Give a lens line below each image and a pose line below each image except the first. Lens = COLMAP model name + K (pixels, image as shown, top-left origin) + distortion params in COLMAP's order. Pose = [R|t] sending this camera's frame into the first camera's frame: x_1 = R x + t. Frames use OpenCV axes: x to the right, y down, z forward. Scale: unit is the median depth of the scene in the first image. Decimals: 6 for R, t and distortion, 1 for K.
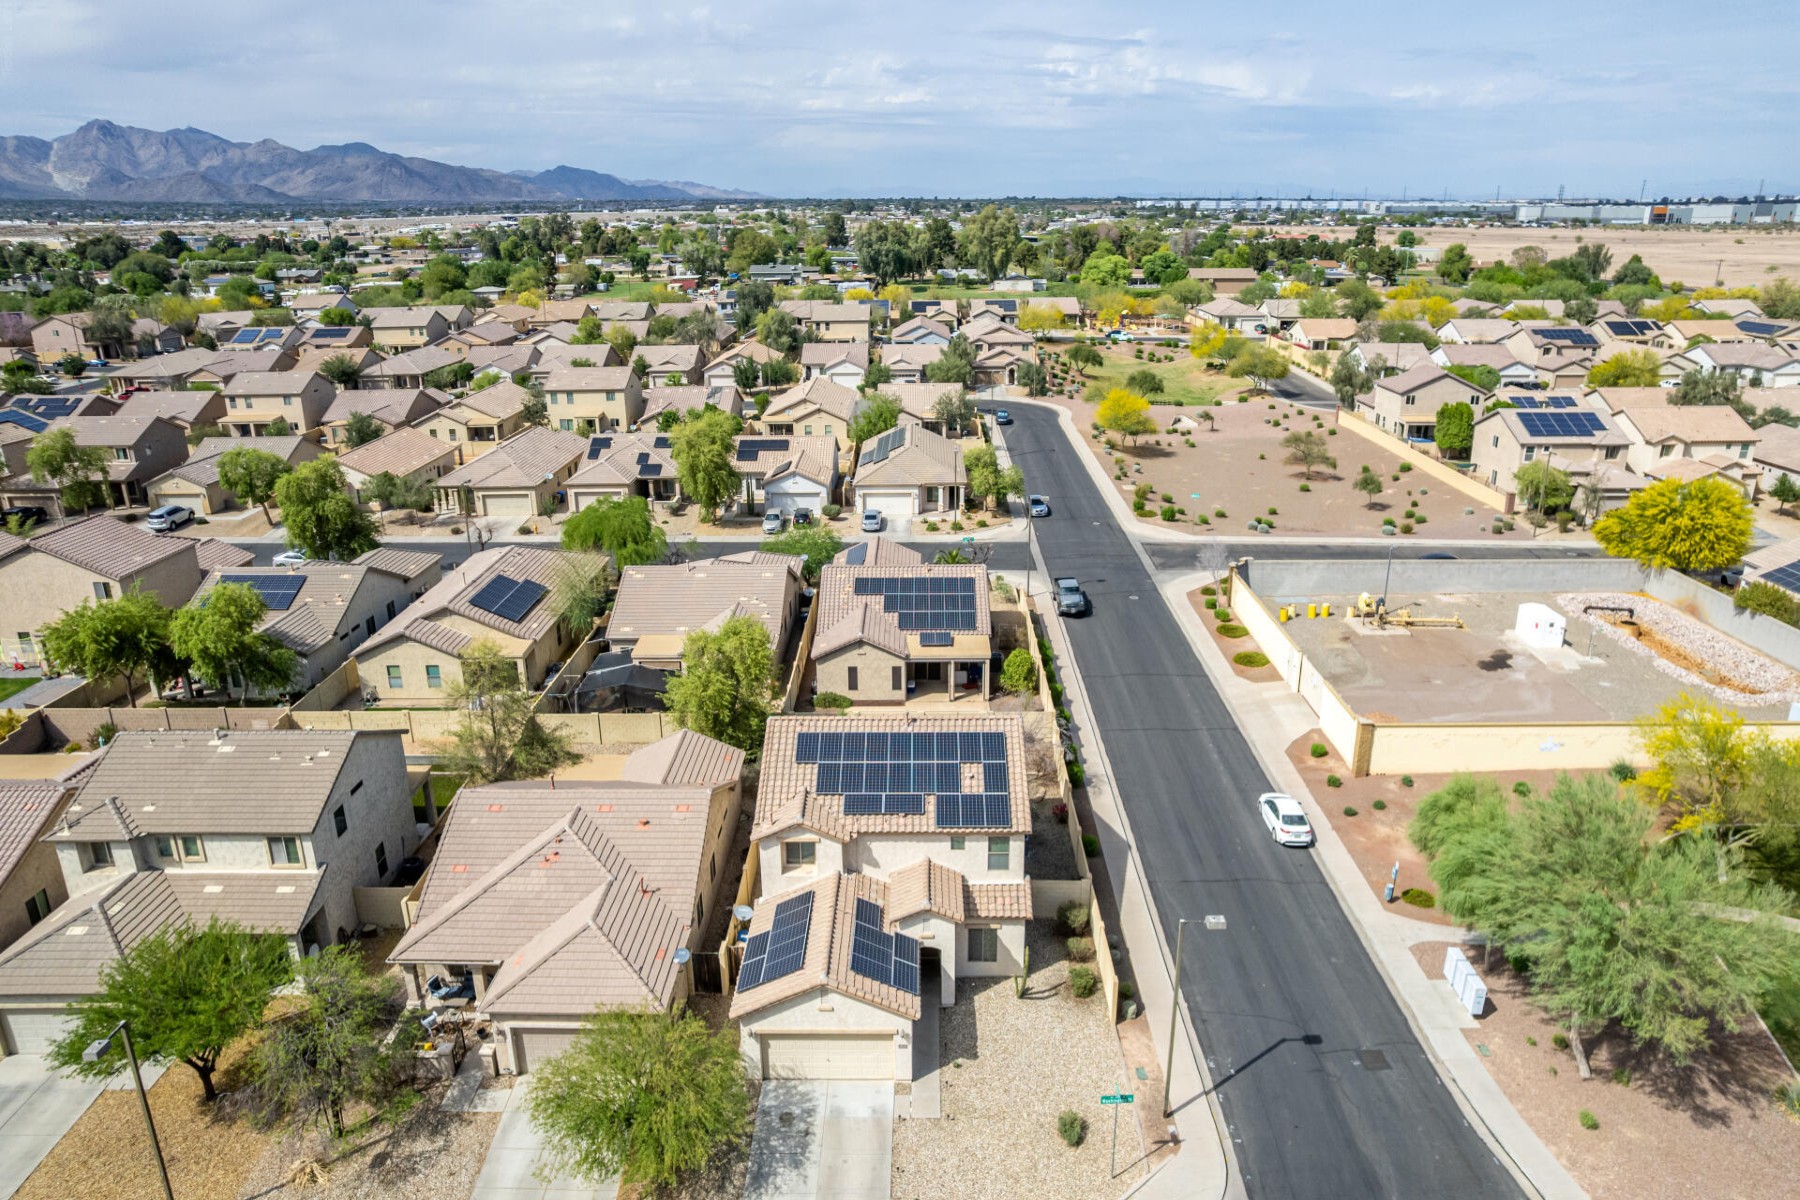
lens RADIAL K [[1171.5, 0, 900.5], [0, 1171.5, 609.6], [0, 0, 1]] dist [-0.075059, 0.065146]
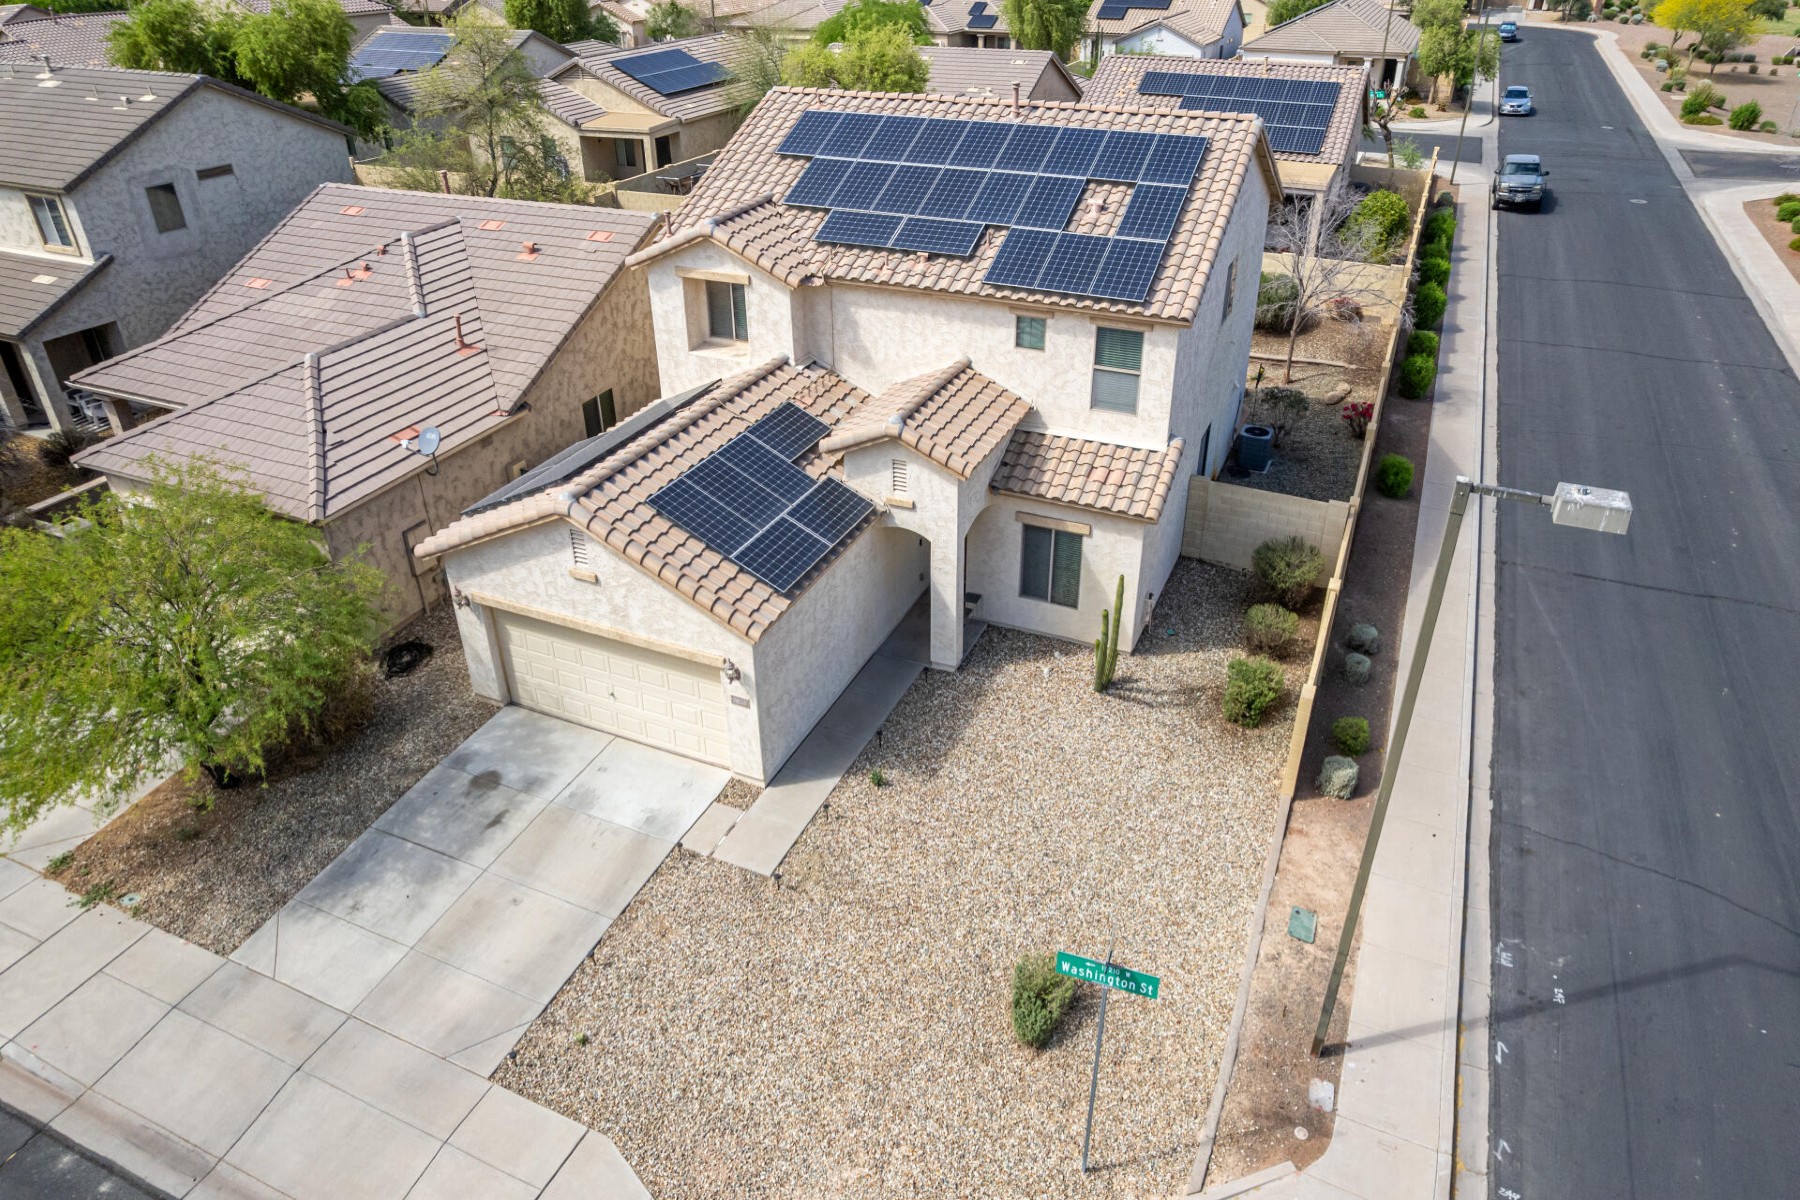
lens RADIAL K [[1175.3, 0, 901.4], [0, 1175.3, 566.3], [0, 0, 1]] dist [-0.083336, 0.086216]
pose [[0.918743, 0.200194, -0.340343, 0.114201], [-0.135049, 0.969277, 0.205579, 0.130692], [0.371042, -0.142912, 0.917553, 0.358704]]
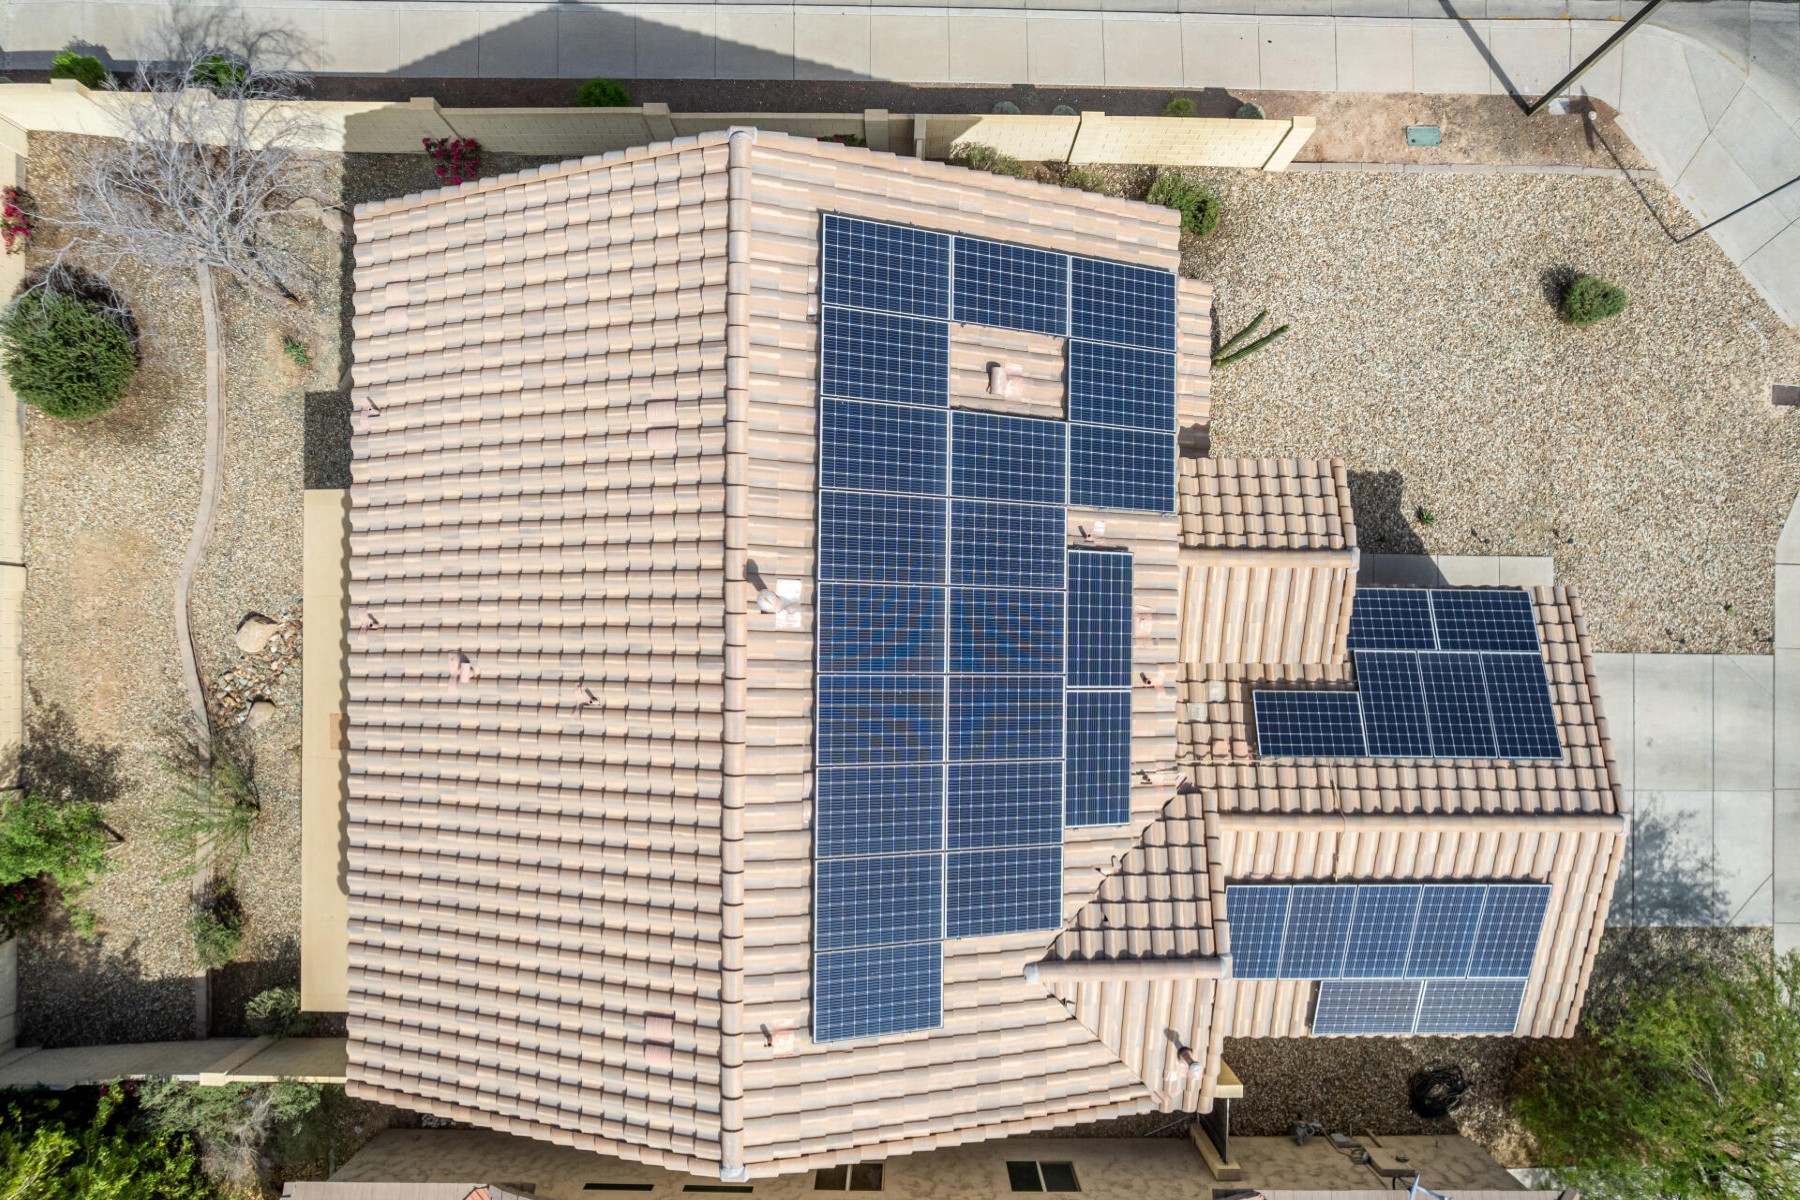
lens RADIAL K [[1196.7, 0, 893.0], [0, 1196.7, 603.4], [0, 0, 1]] dist [-0.072869, 0.059739]
pose [[-0.009891, -0.999789, 0.018007, 0.000969], [0.329349, 0.013746, 0.944108, -0.085902], [-0.944156, 0.015269, 0.329144, 0.622720]]
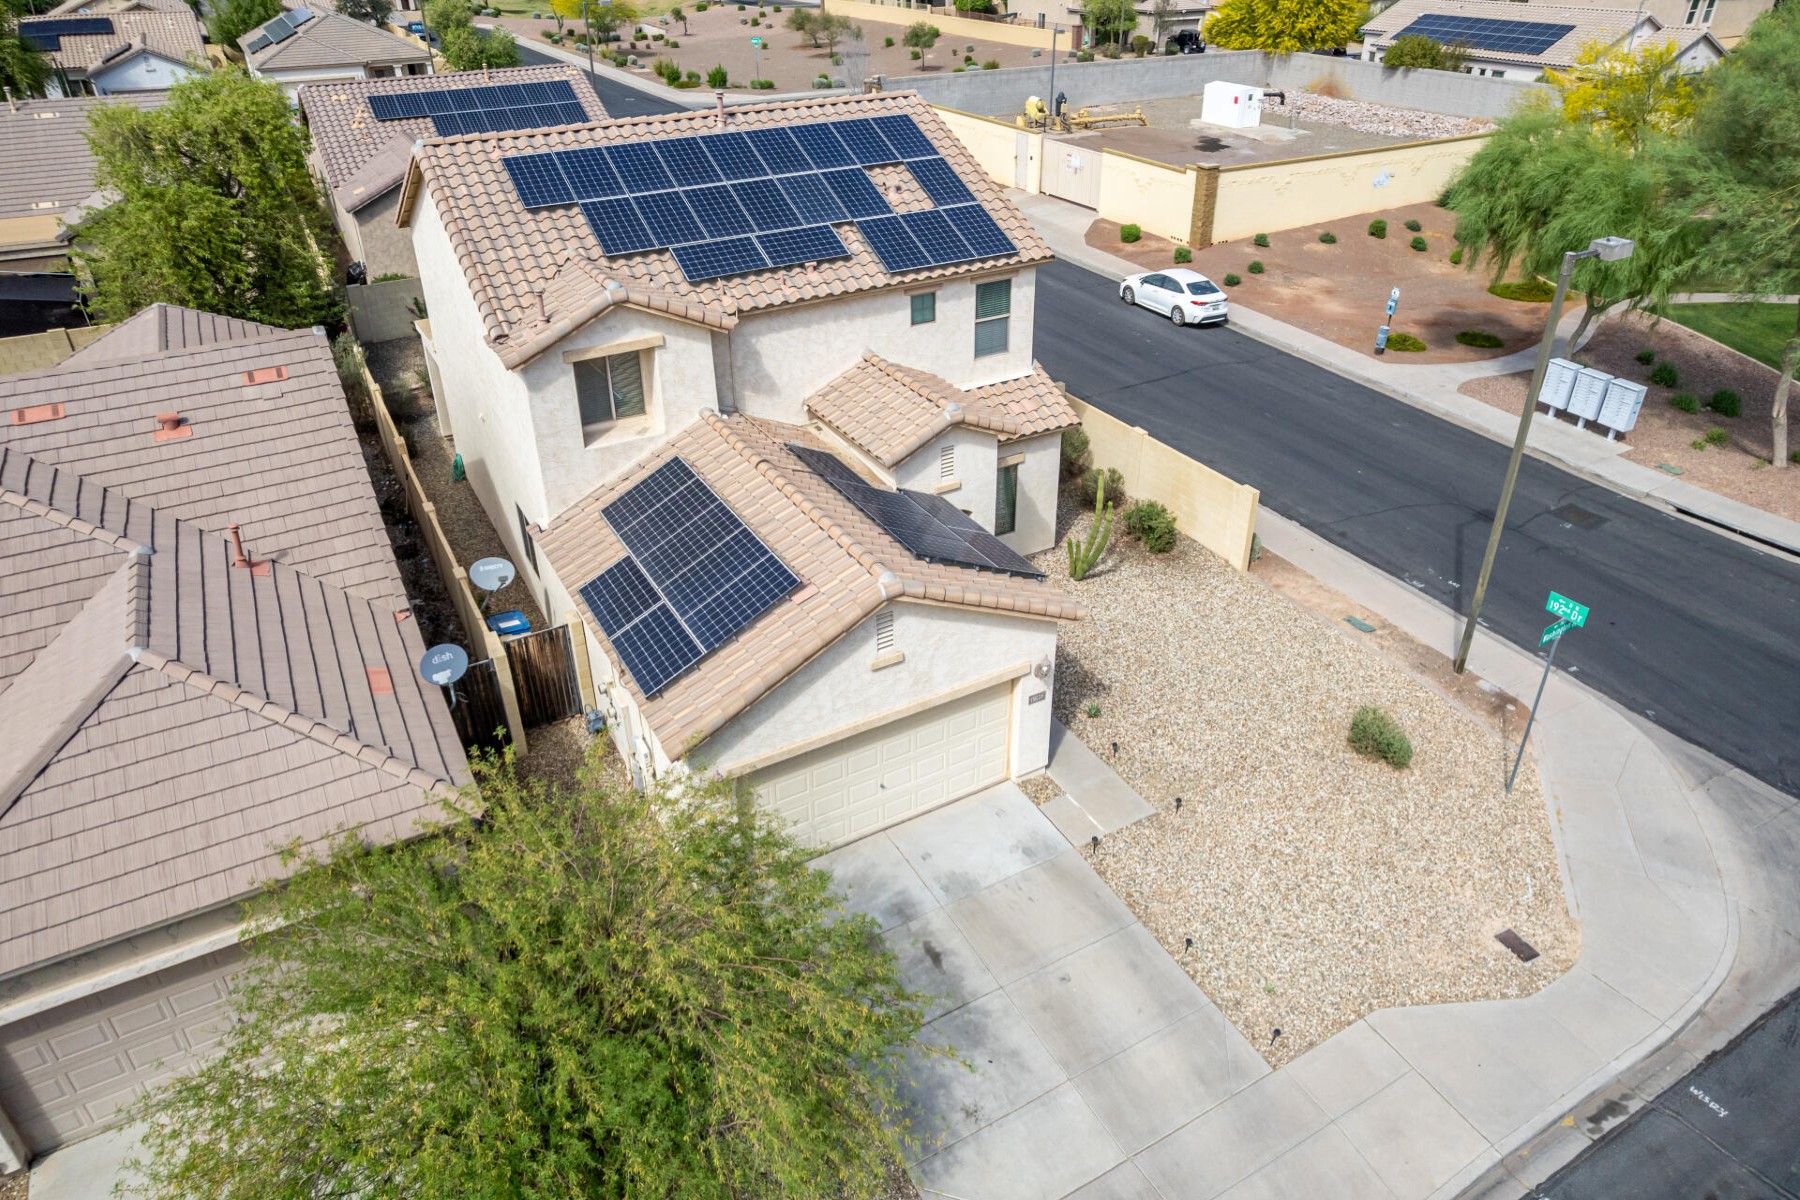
lens RADIAL K [[1175.3, 0, 901.4], [0, 1175.3, 566.3], [0, 0, 1]] dist [-0.083336, 0.086216]
pose [[0.861562, -0.251344, 0.441064, -0.131186], [0.169309, 0.961352, 0.217111, 0.127264], [-0.478588, -0.112379, 0.870819, 0.367622]]
